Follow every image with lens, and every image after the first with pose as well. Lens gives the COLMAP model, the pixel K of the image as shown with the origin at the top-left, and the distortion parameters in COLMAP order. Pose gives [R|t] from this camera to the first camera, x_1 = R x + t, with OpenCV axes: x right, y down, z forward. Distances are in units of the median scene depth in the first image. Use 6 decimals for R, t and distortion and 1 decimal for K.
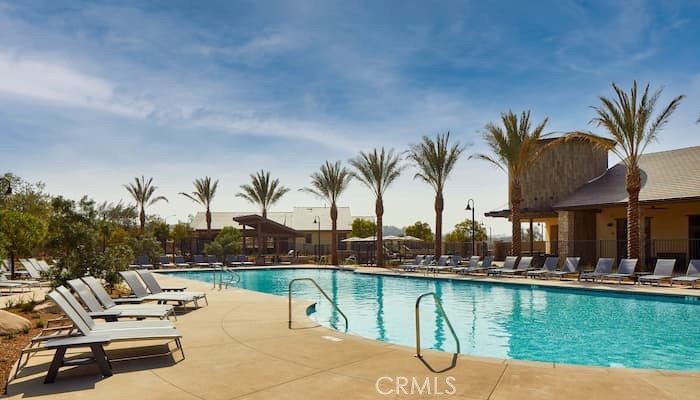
lens RADIAL K [[669.7, 0, 350.0], [0, 669.7, 200.0], [0, 0, 1]] dist [-0.008400, 0.000924]
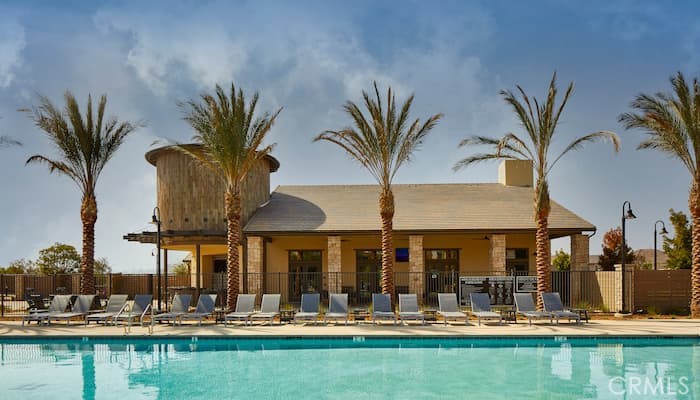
lens RADIAL K [[669.7, 0, 350.0], [0, 669.7, 200.0], [0, 0, 1]] dist [-0.008400, 0.000924]
pose [[0.653463, 0.097964, 0.750593, -0.200478], [-0.054811, 0.995111, -0.082160, 0.030758], [-0.754972, 0.012548, 0.655637, 0.373047]]
